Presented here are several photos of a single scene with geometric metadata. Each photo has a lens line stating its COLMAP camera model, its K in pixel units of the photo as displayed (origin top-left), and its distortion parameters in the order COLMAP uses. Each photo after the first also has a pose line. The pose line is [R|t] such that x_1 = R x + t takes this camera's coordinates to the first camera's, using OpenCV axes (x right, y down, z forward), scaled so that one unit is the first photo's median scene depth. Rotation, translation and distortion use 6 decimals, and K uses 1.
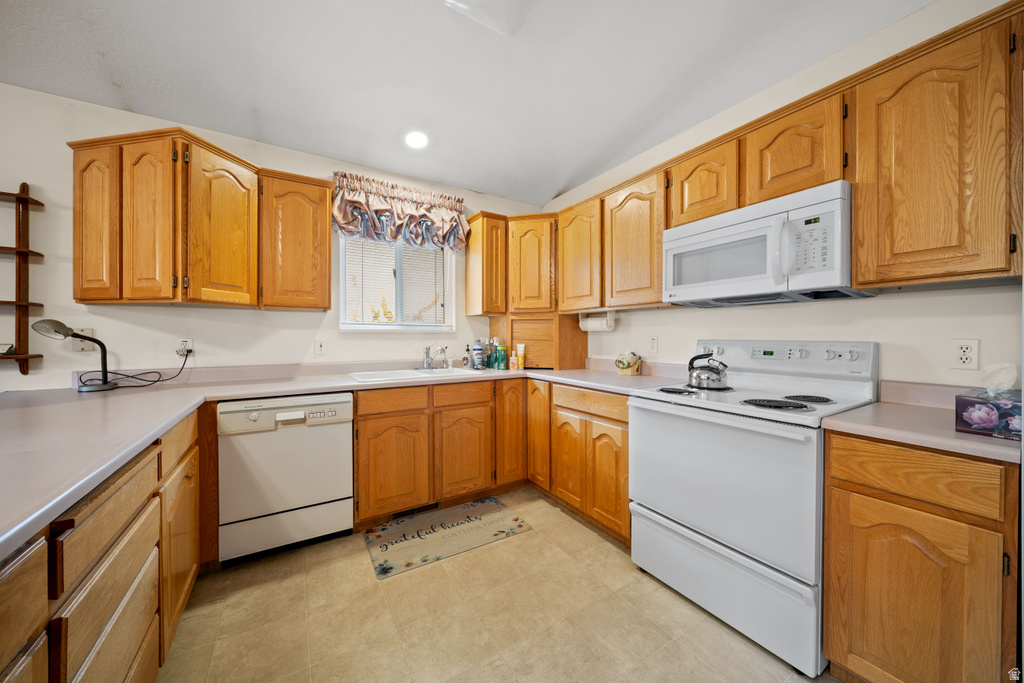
lens RADIAL K [[358.7, 0, 509.9], [0, 358.7, 338.1], [0, 0, 1]] dist [-0.001327, -0.000530]
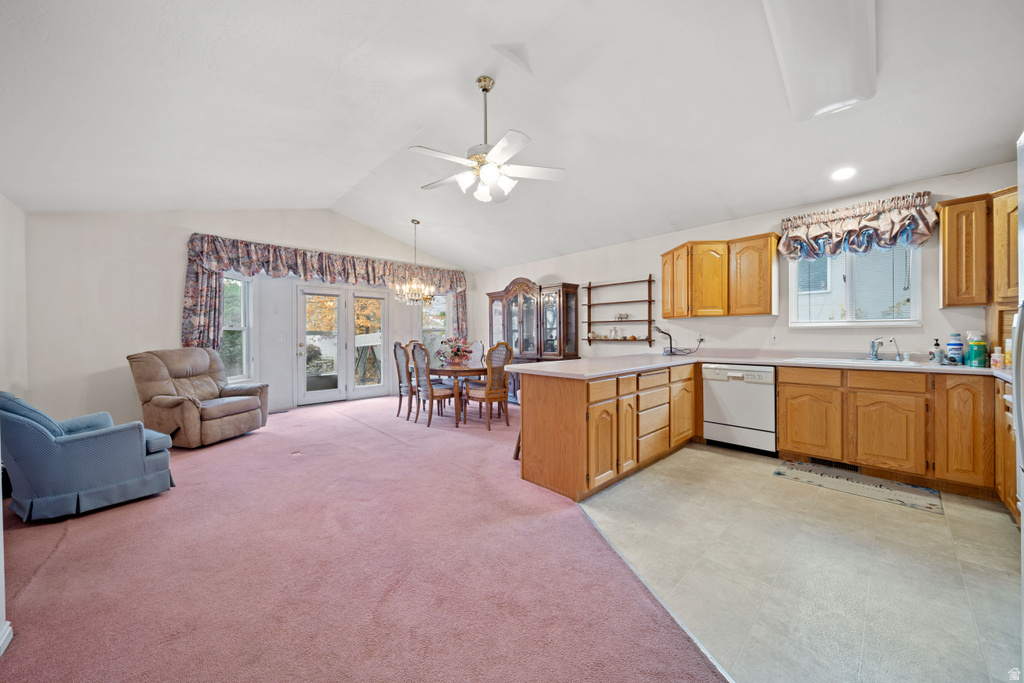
lens RADIAL K [[358.7, 0, 506.3], [0, 358.7, 336.2], [0, 0, 1]] dist [-0.001327, -0.000530]
pose [[0.192061, 0.004918, -0.981371, 0.828885], [0.001965, 0.999984, 0.005396, 0.004300], [0.981381, -0.002964, 0.192048, -0.440260]]
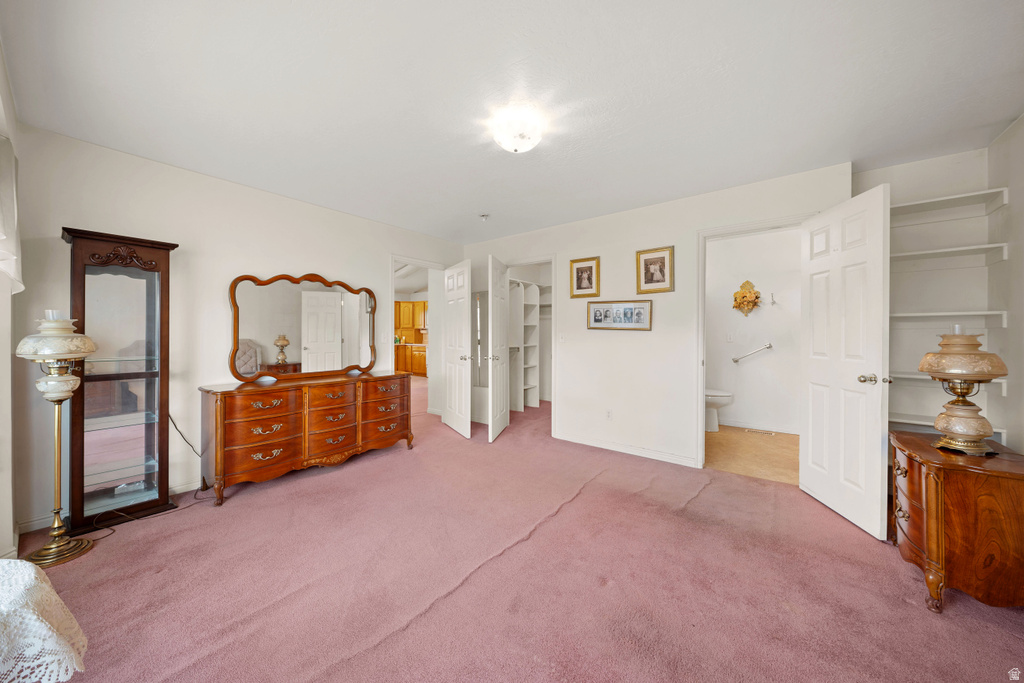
lens RADIAL K [[358.7, 0, 506.9], [0, 358.7, 337.5], [0, 0, 1]] dist [-0.001327, -0.000530]
pose [[0.942313, 0.004093, 0.334708, -0.270785], [-0.004220, 0.999991, -0.000347, 0.027201], [-0.334707, -0.001085, 0.942322, -3.701896]]
